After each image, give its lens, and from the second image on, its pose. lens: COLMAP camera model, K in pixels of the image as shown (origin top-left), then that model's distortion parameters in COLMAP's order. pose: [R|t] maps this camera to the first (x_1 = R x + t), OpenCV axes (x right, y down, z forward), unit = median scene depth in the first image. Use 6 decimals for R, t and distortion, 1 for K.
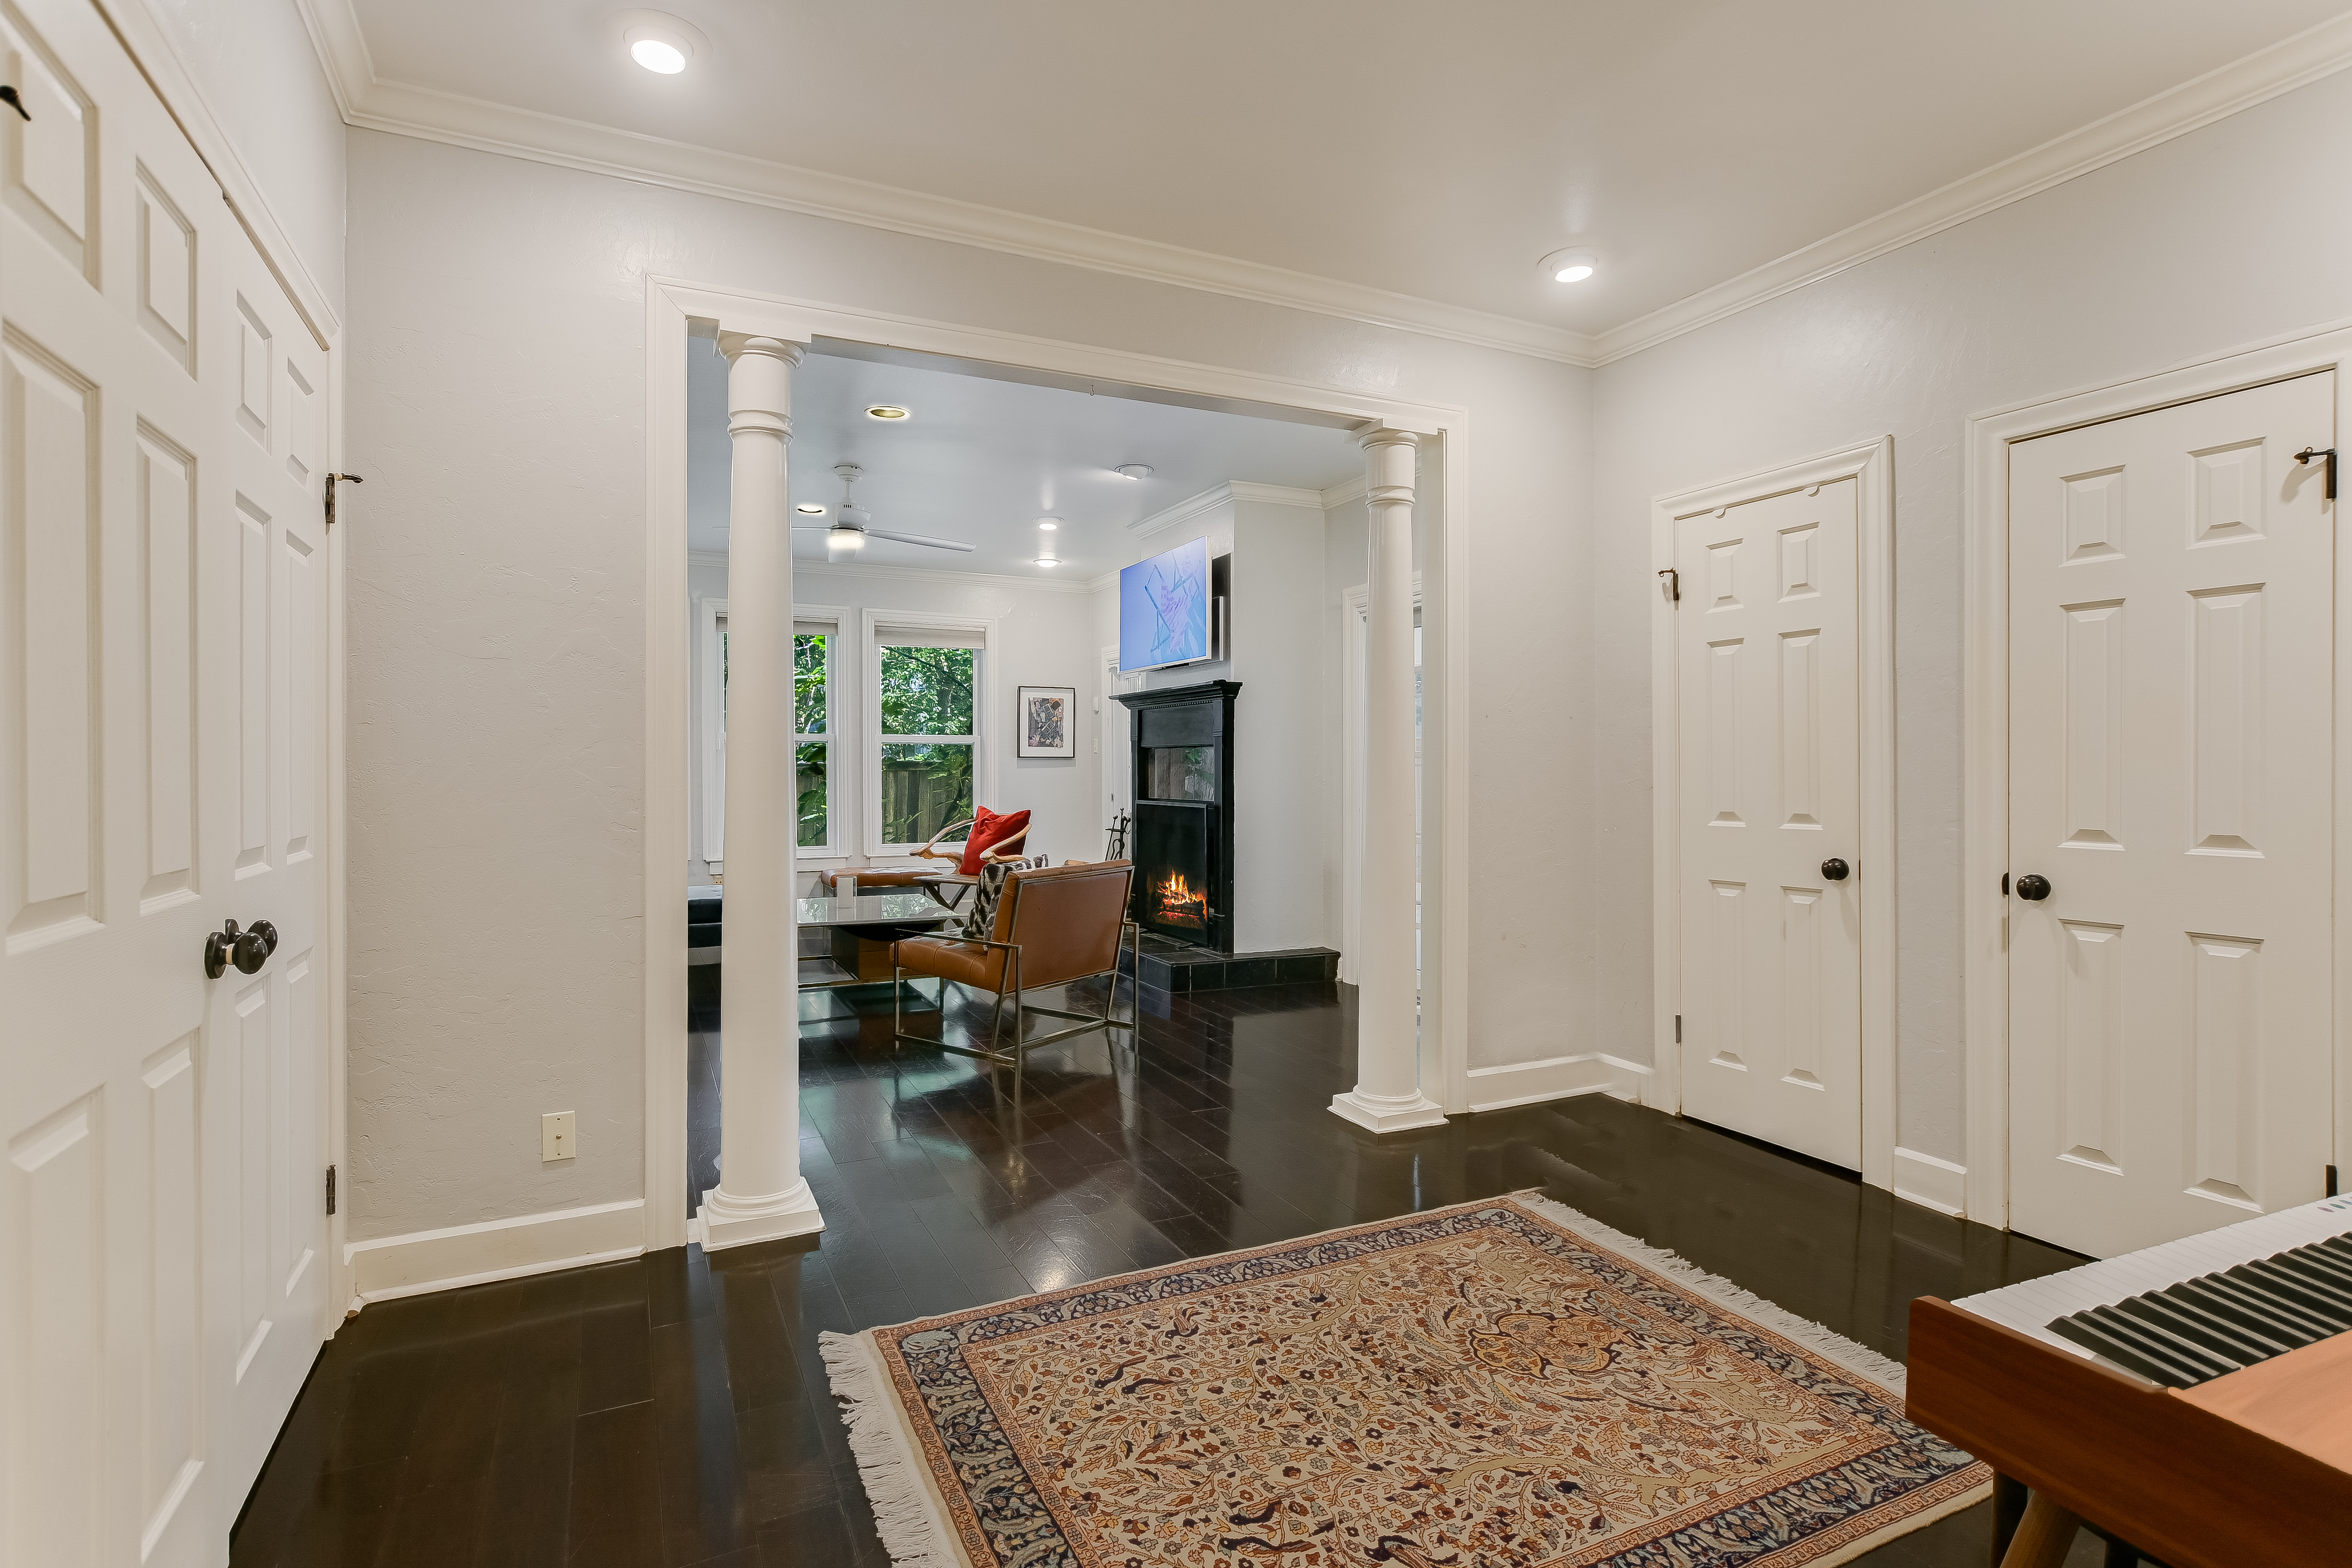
lens RADIAL K [[1171.9, 0, 1177.6], [0, 1171.9, 767.5], [0, 0, 1]] dist [-0.001531, 0.000047]
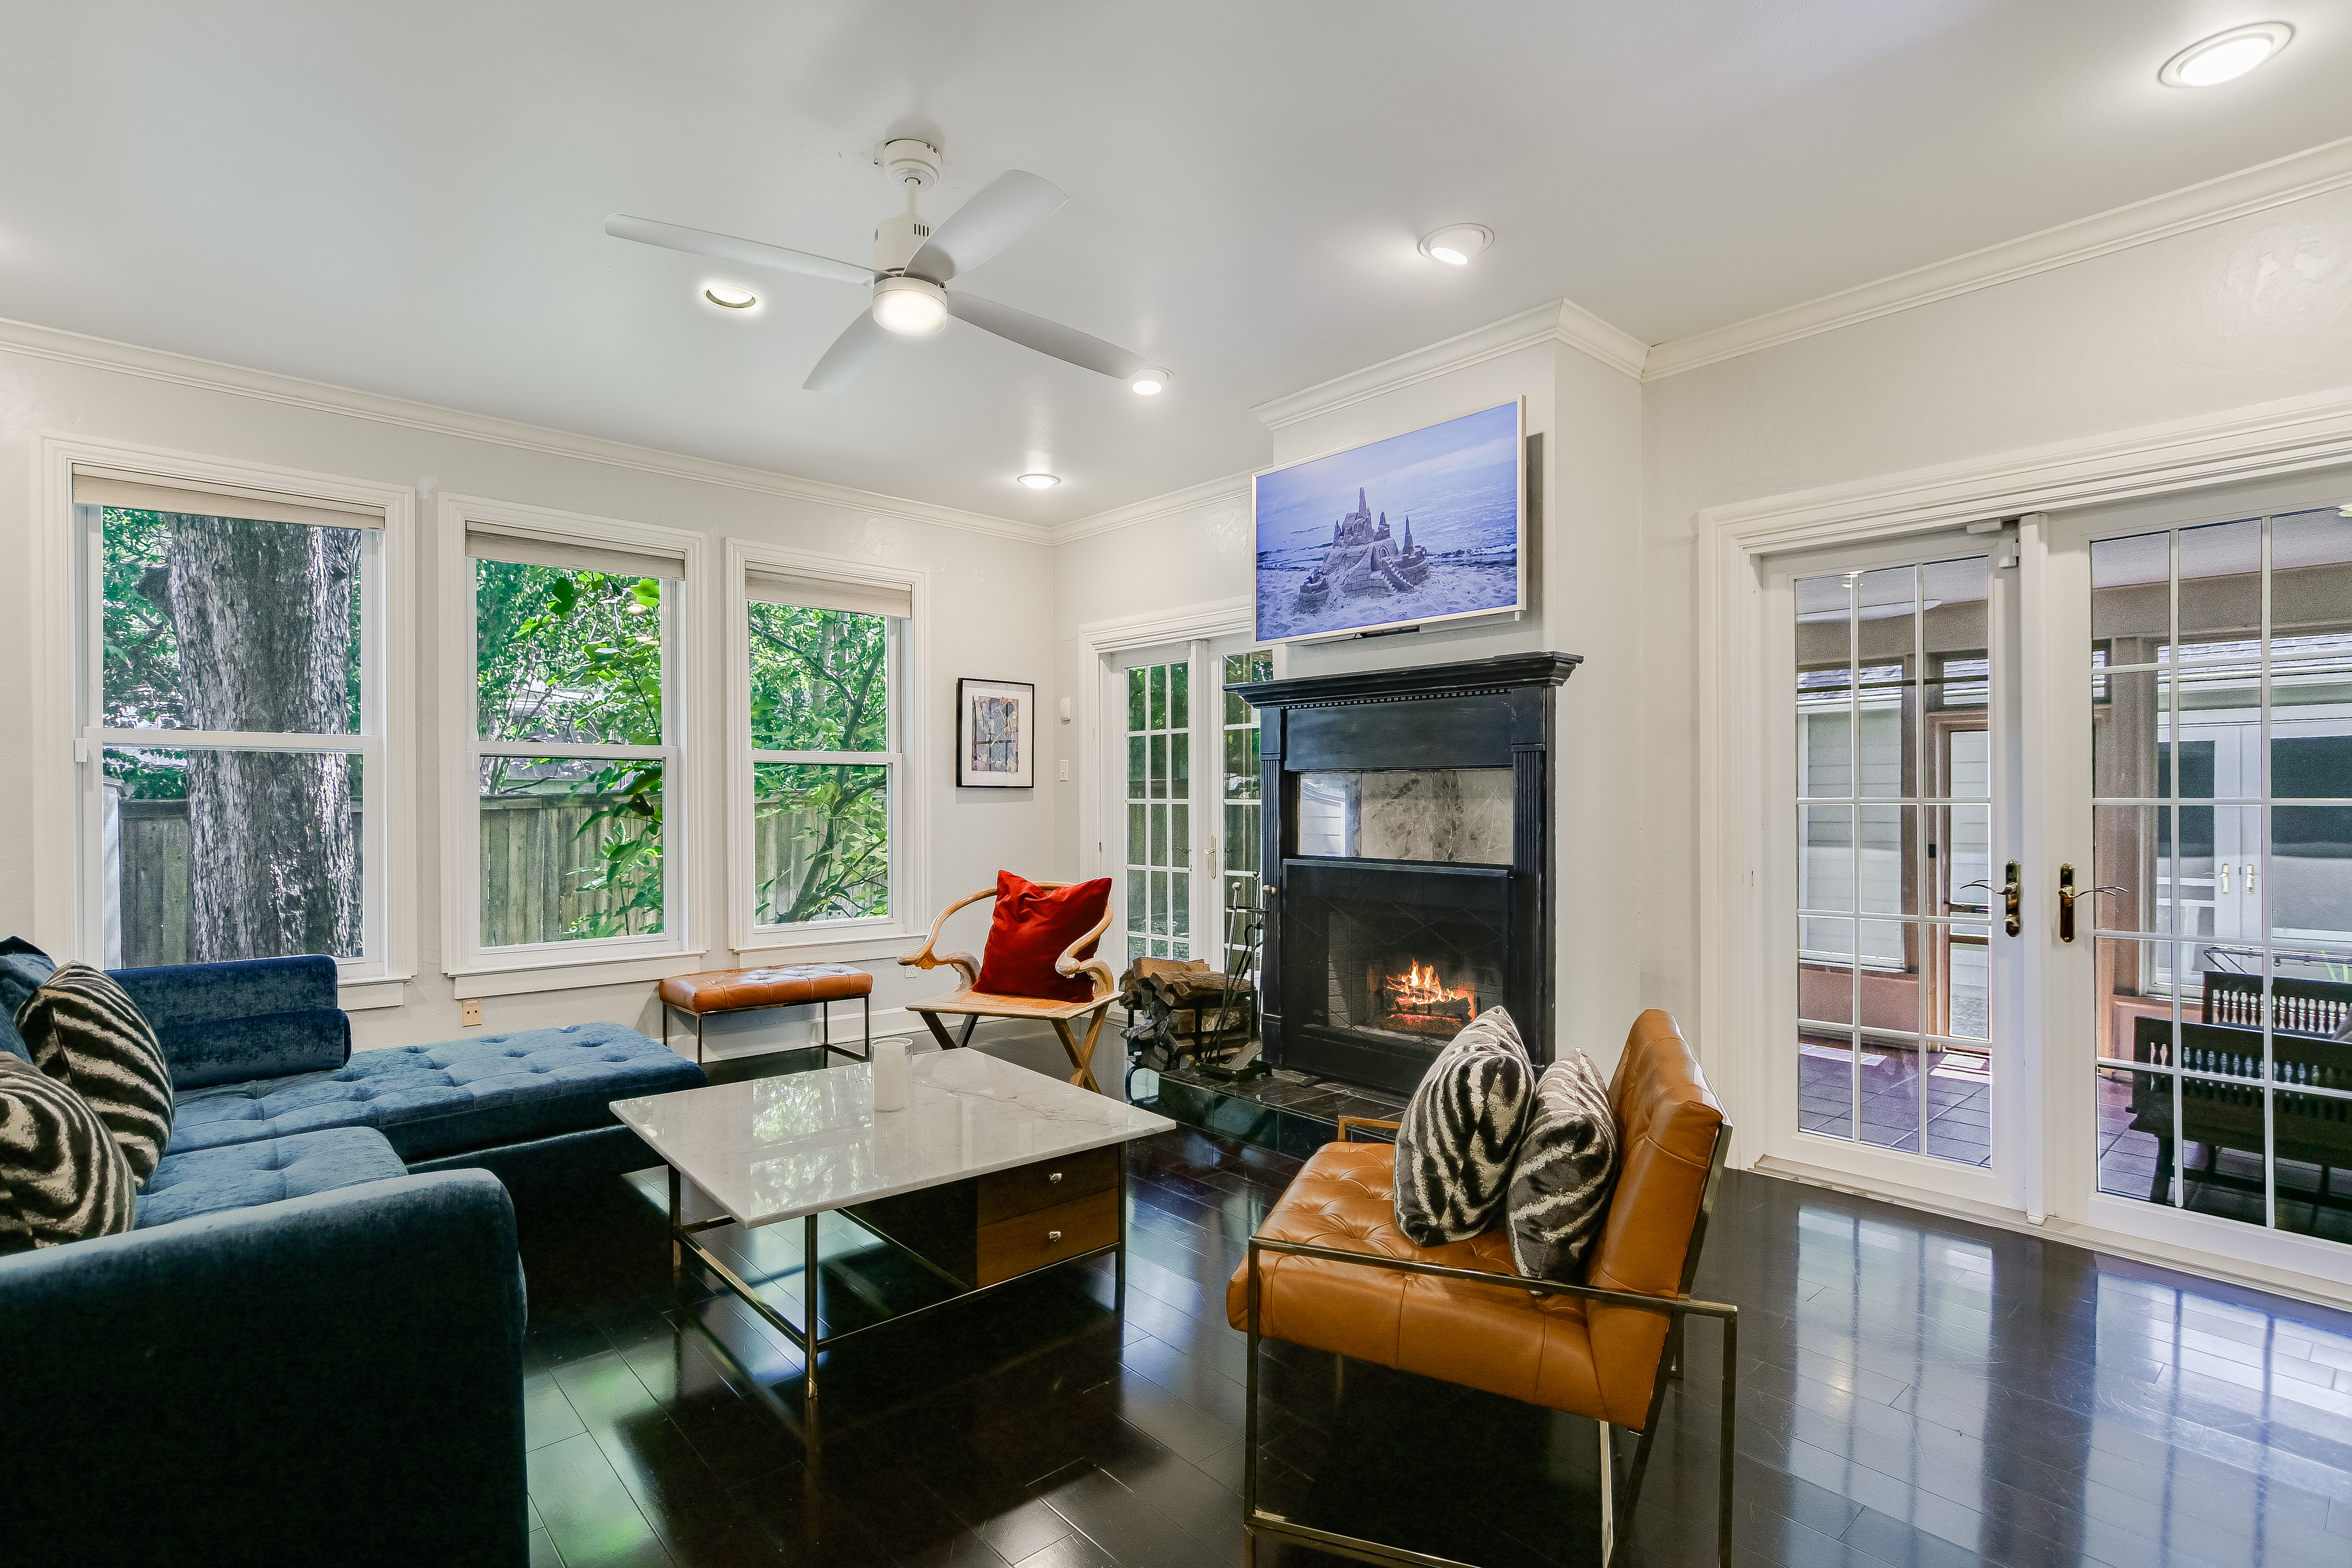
lens RADIAL K [[1177.8, 0, 1172.6], [0, 1177.8, 804.7], [0, 0, 1]] dist [0.000389, 0.000125]
pose [[0.966048, -0.001002, 0.258362, -0.206123], [-0.000662, 0.999980, 0.006353, -0.003000], [-0.258363, -0.006309, 0.966027, 0.361014]]
